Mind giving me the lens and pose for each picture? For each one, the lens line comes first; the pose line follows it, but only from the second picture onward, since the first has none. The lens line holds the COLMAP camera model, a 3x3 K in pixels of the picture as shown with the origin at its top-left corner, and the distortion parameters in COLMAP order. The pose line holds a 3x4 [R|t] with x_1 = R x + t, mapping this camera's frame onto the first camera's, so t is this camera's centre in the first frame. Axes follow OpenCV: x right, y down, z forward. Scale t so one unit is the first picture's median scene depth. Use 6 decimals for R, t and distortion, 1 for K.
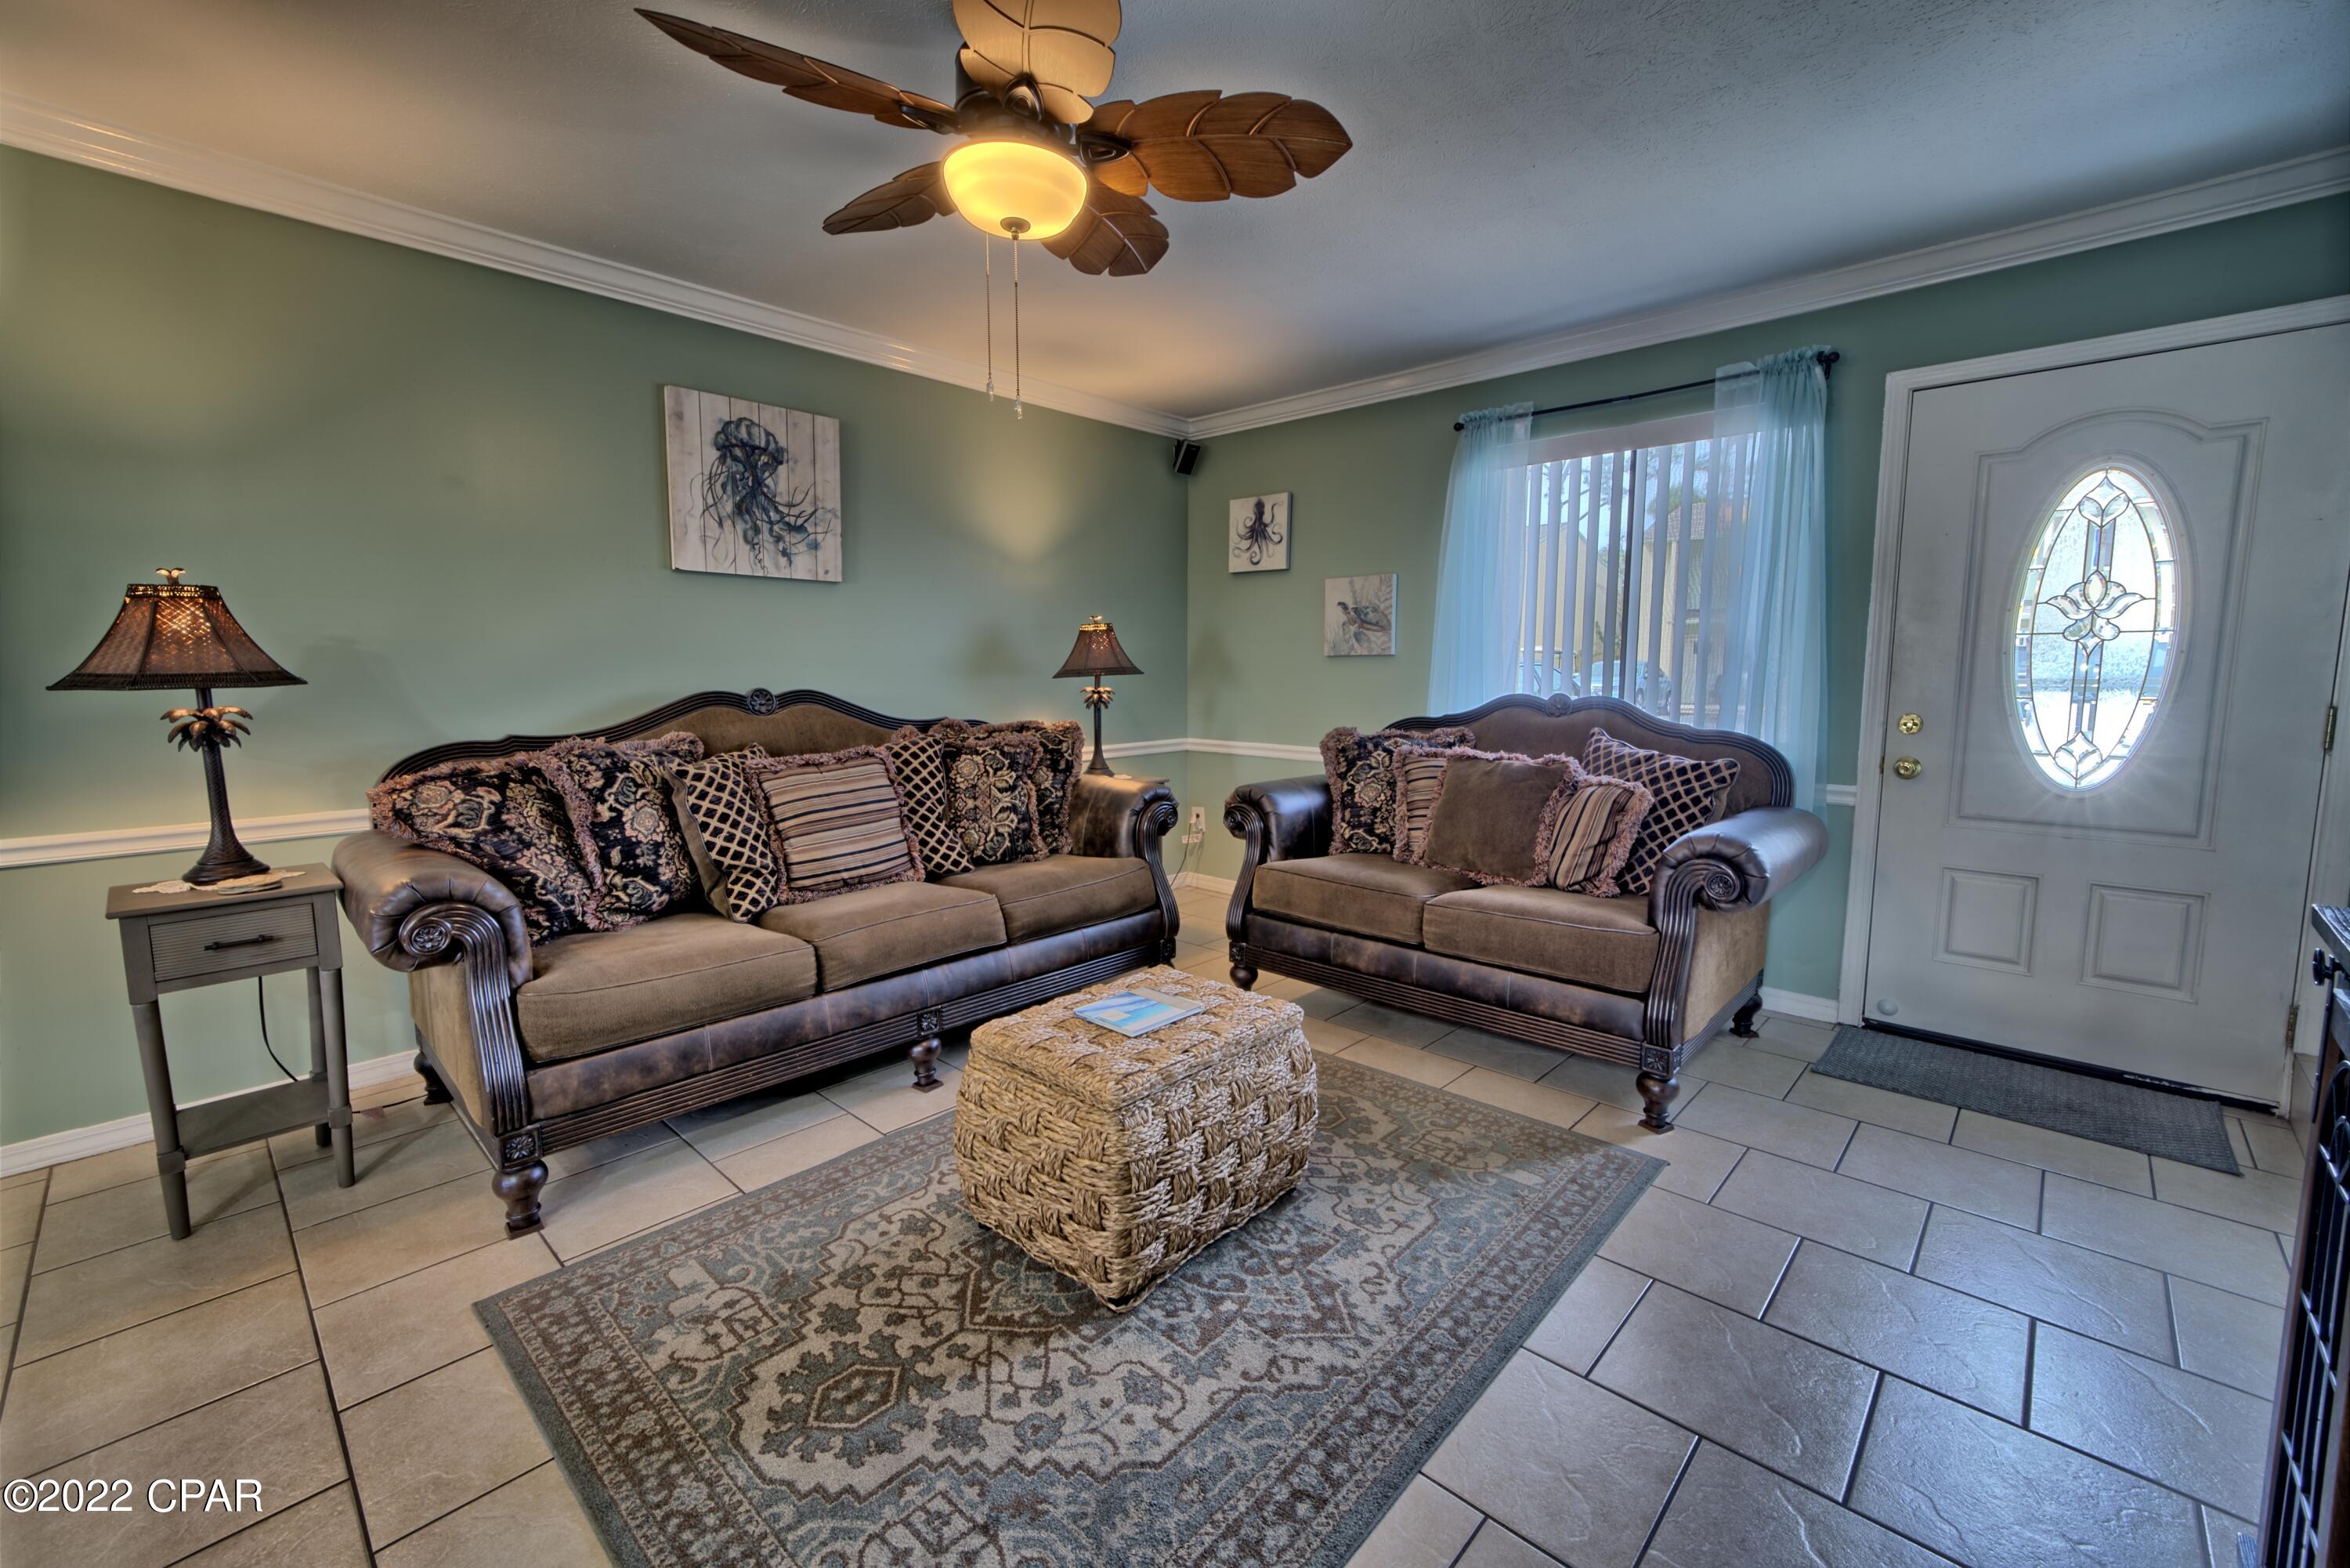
lens RADIAL K [[968.2, 0, 1167.5], [0, 968.2, 766.6], [0, 0, 1]] dist [0.001047, 0.000487]
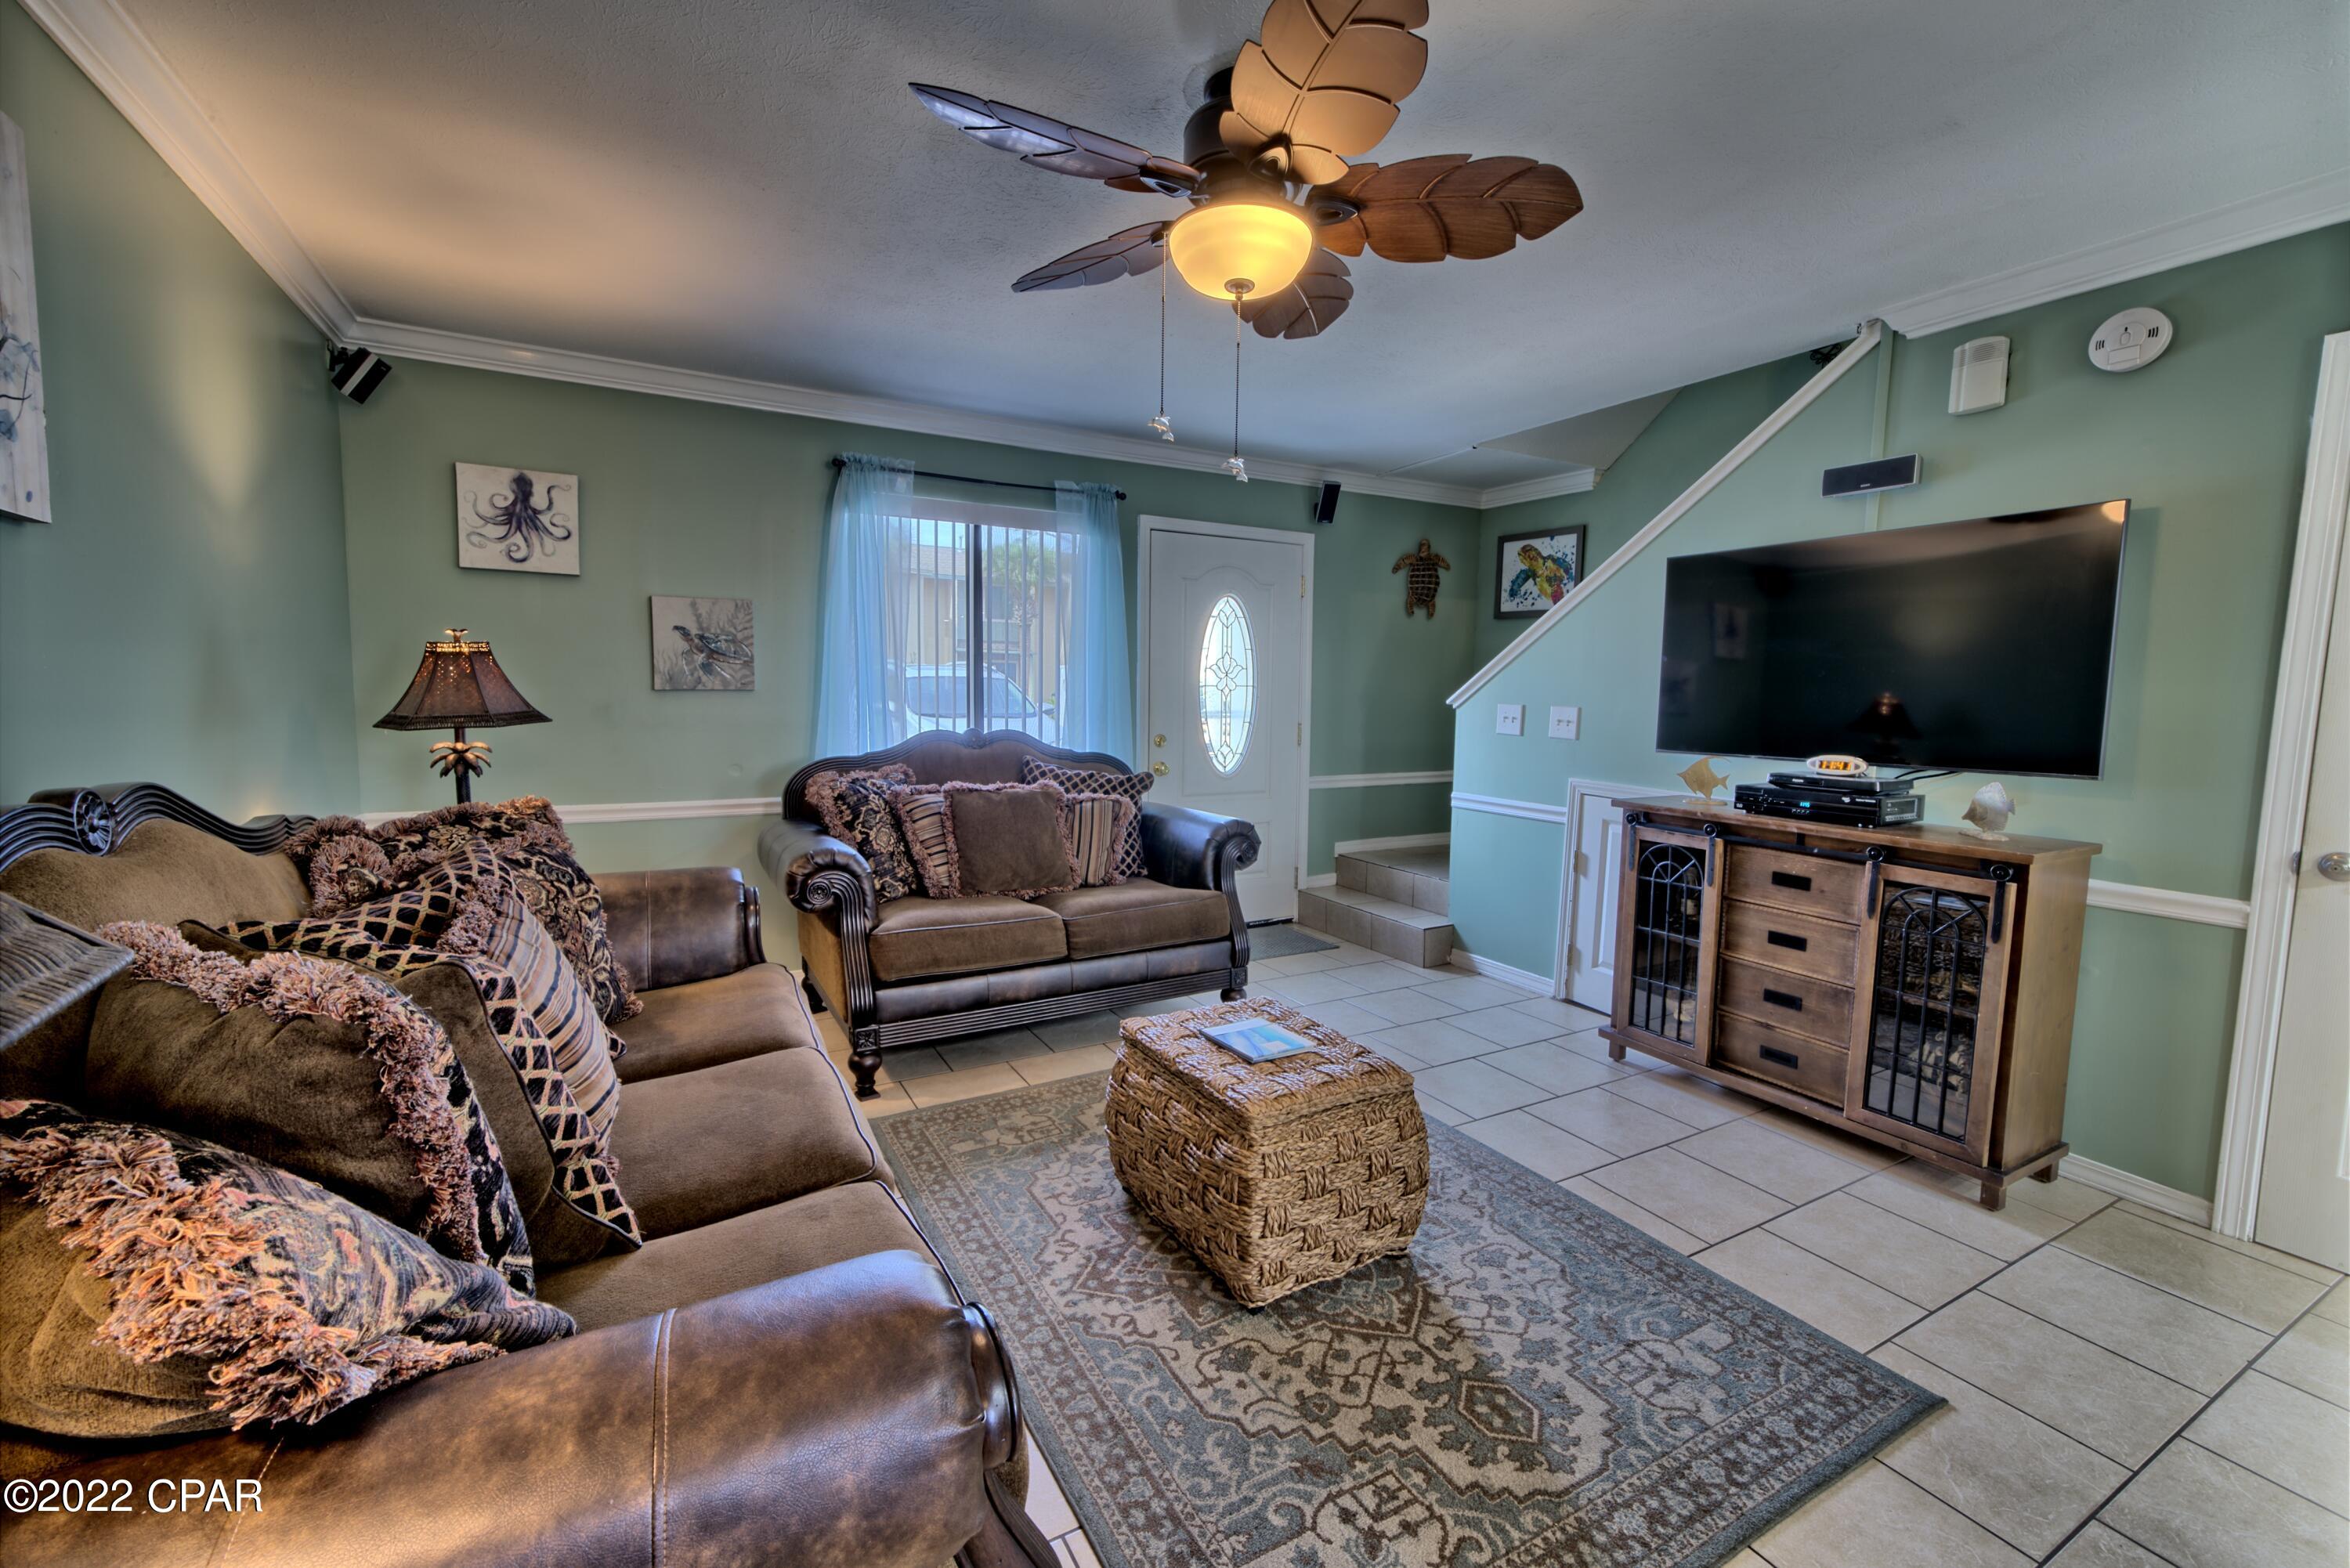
lens RADIAL K [[968.2, 0, 1178.7], [0, 968.2, 776.5], [0, 0, 1]] dist [0.001047, 0.000487]
pose [[0.293661, -0.083059, 0.952294, -0.798190], [0.086179, 0.994462, 0.060161, -0.086336], [-0.952017, 0.064401, 0.299193, 0.553581]]
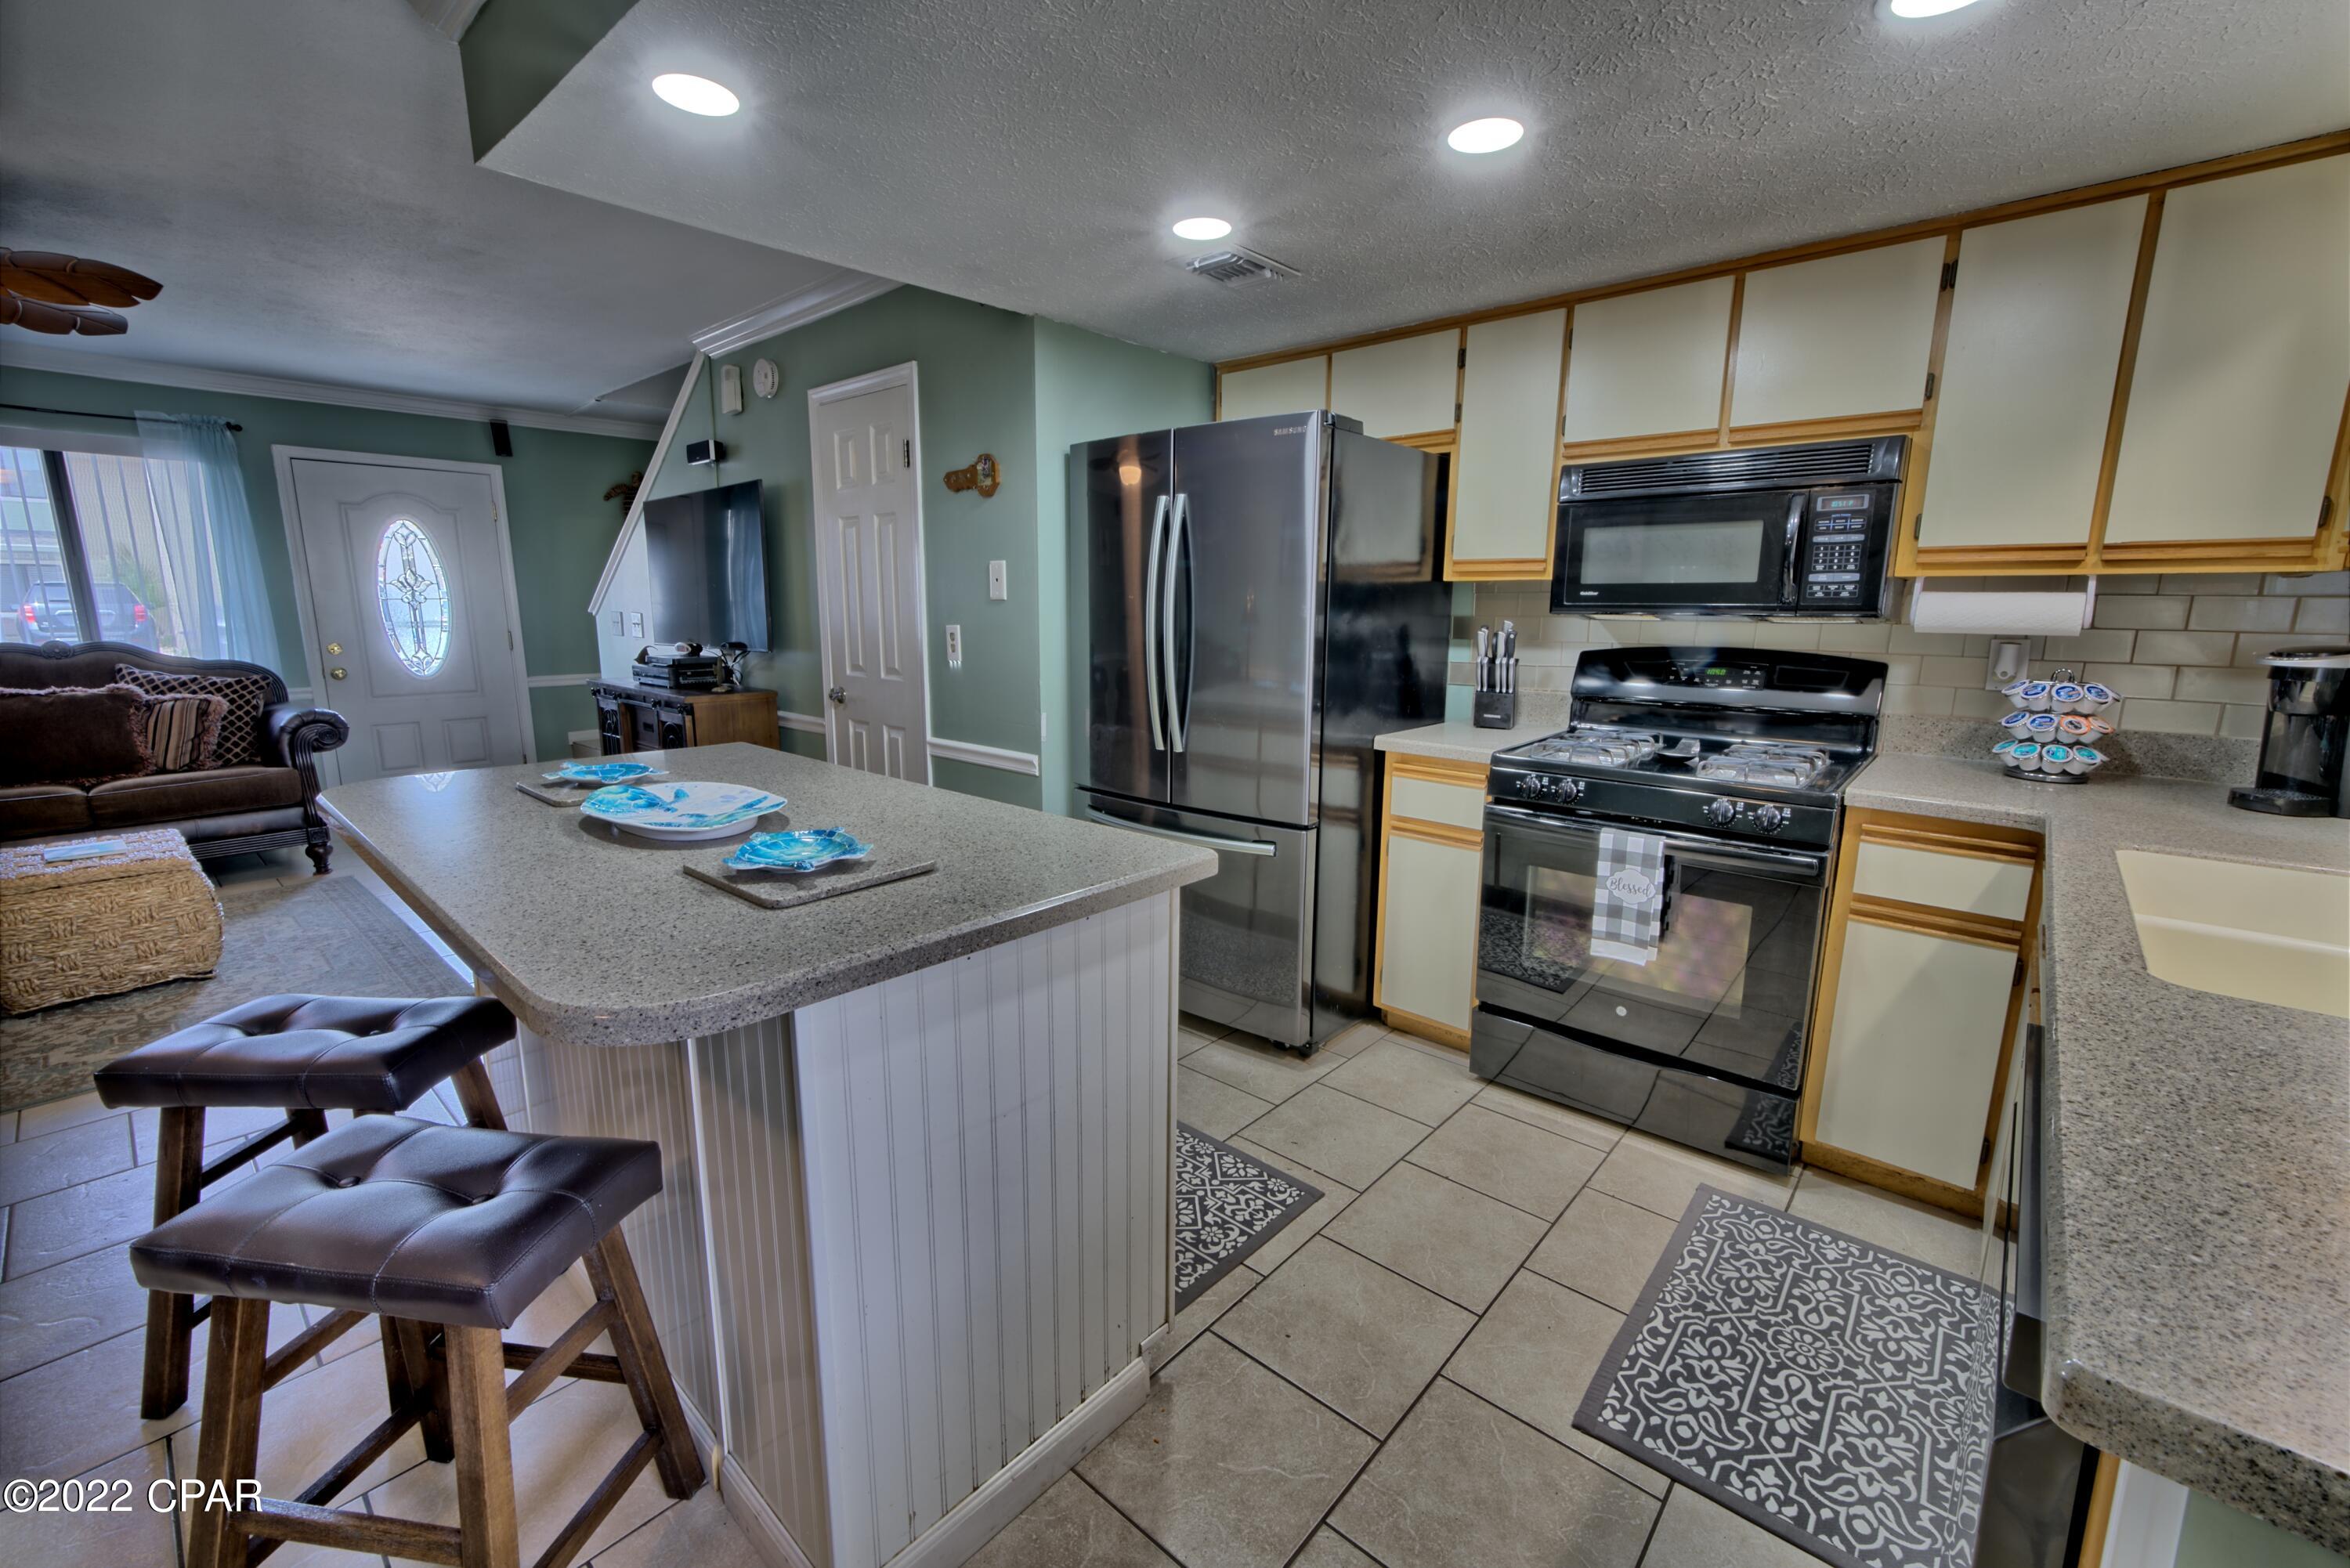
lens RADIAL K [[968.2, 0, 1188.4], [0, 968.2, 779.3], [0, 0, 1]] dist [0.001047, 0.000487]
pose [[-0.039602, -0.180195, 0.982833, -1.202396], [0.101915, 0.977747, 0.183369, 0.026030], [-0.994005, 0.107427, -0.020356, -0.551951]]
